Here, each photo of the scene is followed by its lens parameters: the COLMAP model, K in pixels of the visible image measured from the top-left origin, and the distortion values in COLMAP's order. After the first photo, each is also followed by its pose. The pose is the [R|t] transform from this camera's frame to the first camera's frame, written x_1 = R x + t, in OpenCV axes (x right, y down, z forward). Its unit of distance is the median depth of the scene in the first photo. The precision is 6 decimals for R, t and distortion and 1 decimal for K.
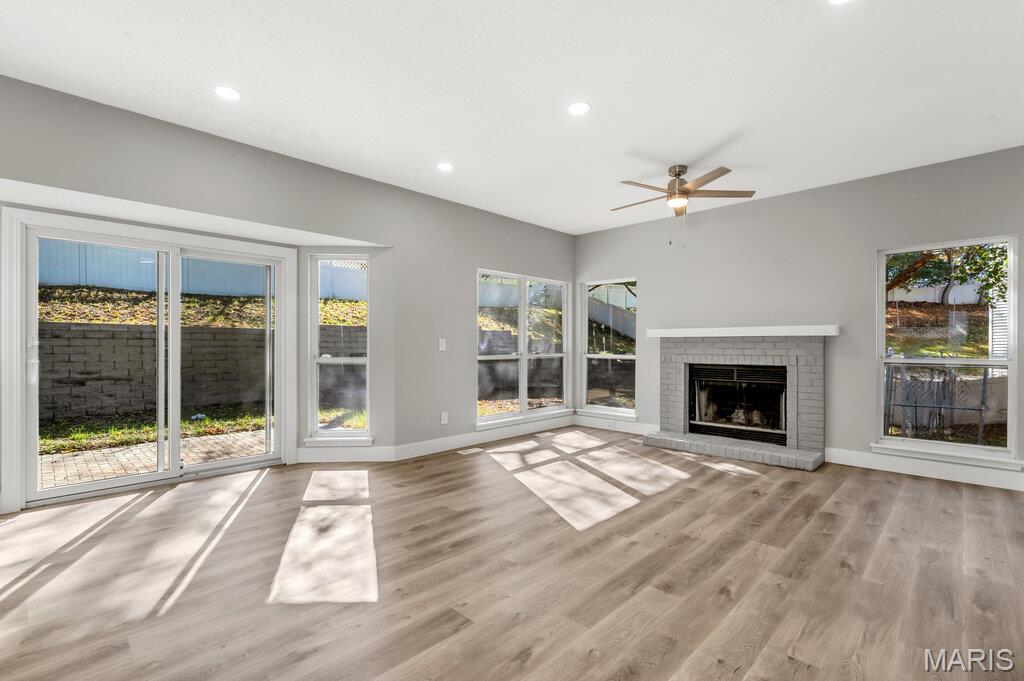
lens RADIAL K [[472.0, 0, 503.9], [0, 472.0, 339.2], [0, 0, 1]] dist [-0.002512, 0.000685]
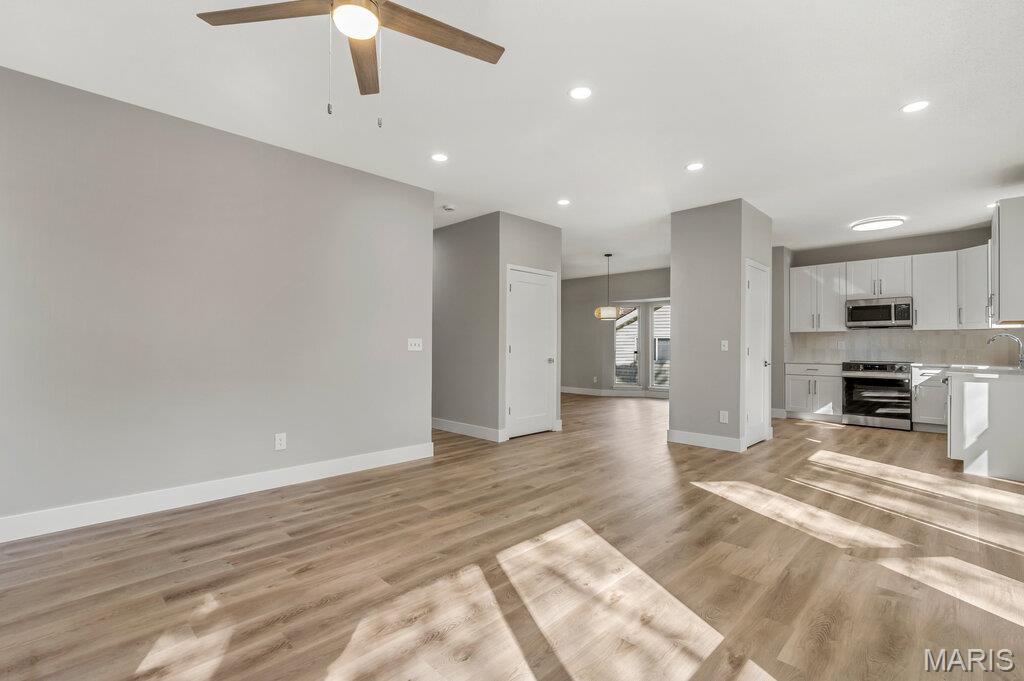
lens RADIAL K [[472.0, 0, 511.3], [0, 472.0, 344.5], [0, 0, 1]] dist [-0.002512, 0.000685]
pose [[-0.999958, -0.006576, -0.006342, 0.269756], [-0.006488, 0.999884, -0.013751, 0.023867], [0.006431, -0.013710, -0.999885, 1.738866]]
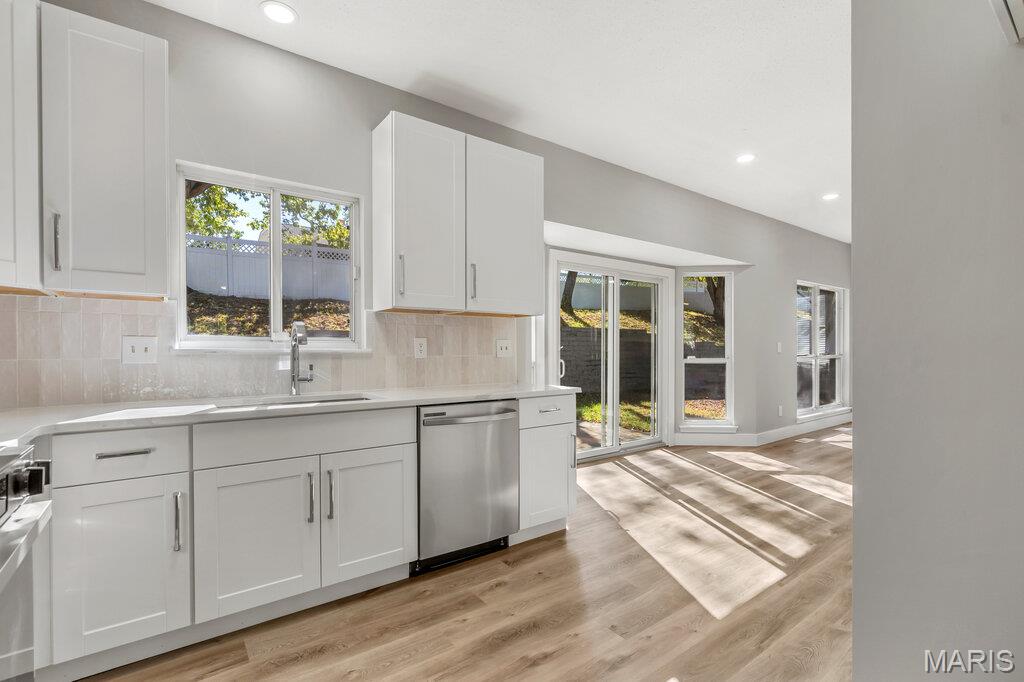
lens RADIAL K [[472.0, 0, 515.1], [0, 472.0, 356.3], [0, 0, 1]] dist [-0.002512, 0.000685]
pose [[0.990856, -0.000713, -0.134918, -0.887870], [0.004170, 0.999670, 0.025342, 0.000286], [0.134856, -0.025672, 0.990533, -0.335071]]
